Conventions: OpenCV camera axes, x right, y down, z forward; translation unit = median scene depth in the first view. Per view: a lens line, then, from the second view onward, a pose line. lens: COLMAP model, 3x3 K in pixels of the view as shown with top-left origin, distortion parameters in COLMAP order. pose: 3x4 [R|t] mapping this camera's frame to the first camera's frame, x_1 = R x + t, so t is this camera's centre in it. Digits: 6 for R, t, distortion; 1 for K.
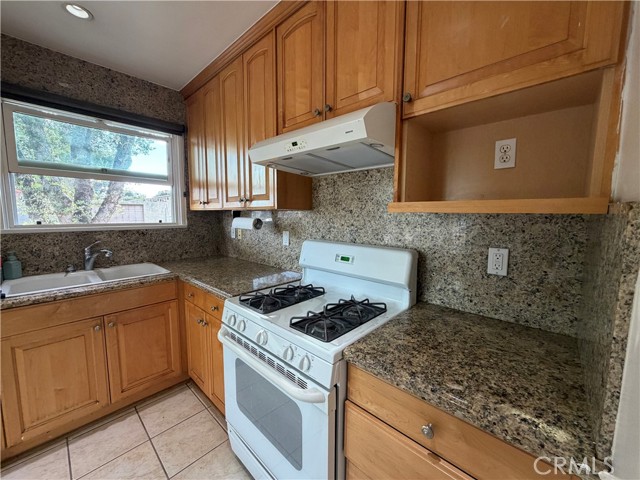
lens RADIAL K [[256.4, 0, 323.8], [0, 256.4, 239.7], [0, 0, 1]] dist [-0.011105, 0.000024]
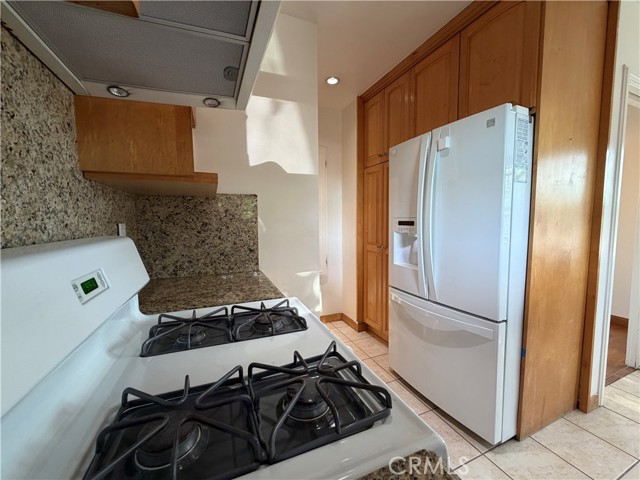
lens RADIAL K [[254.0, 0, 317.1], [0, 254.0, 238.2], [0, 0, 1]] dist [0.000757, -0.000052]
pose [[-0.908671, -0.025424, 0.416738, -0.330963], [0.049473, 0.984555, 0.167938, -0.030378], [-0.414571, 0.173218, -0.893379, 1.146215]]
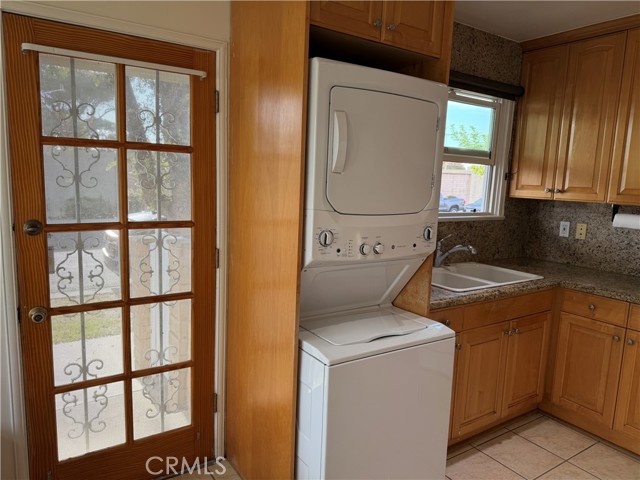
lens RADIAL K [[450.5, 0, 318.0], [0, 450.5, 243.3], [0, 0, 1]] dist [0.062897, -0.080659]
pose [[0.970467, 0.067992, -0.231453, -1.257669], [-0.058523, 0.997153, 0.047543, -0.013367], [0.234026, -0.032593, 0.971684, -0.785433]]
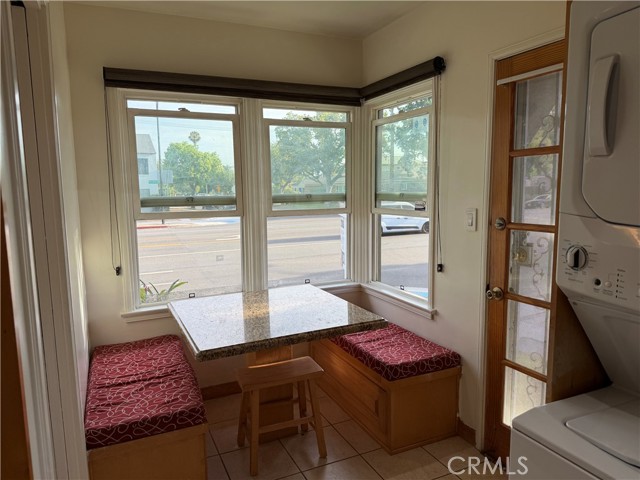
lens RADIAL K [[450.5, 0, 318.0], [0, 450.5, 243.3], [0, 0, 1]] dist [0.062897, -0.080659]
pose [[-0.384863, 0.116547, -0.915586, -0.640840], [-0.081351, 0.983851, 0.159432, -0.083053], [0.919382, 0.135843, -0.369167, 0.210405]]
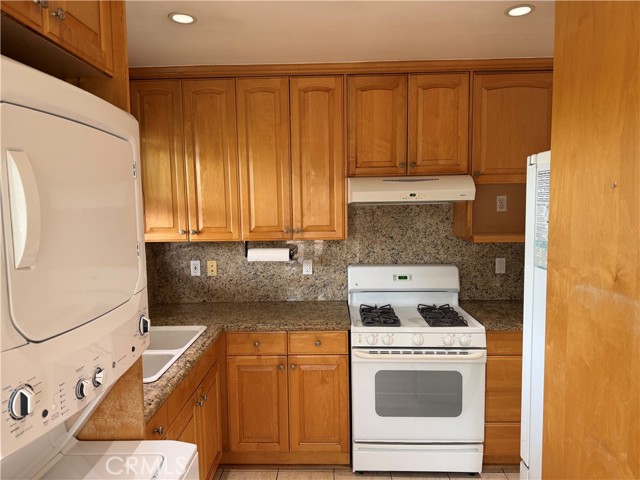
lens RADIAL K [[450.5, 0, 318.0], [0, 450.5, 243.3], [0, 0, 1]] dist [0.062897, -0.080659]
pose [[0.750989, -0.072059, 0.656371, -1.585208], [0.083784, 0.996392, 0.013526, -0.147730], [-0.654978, 0.044835, 0.754317, -0.353525]]
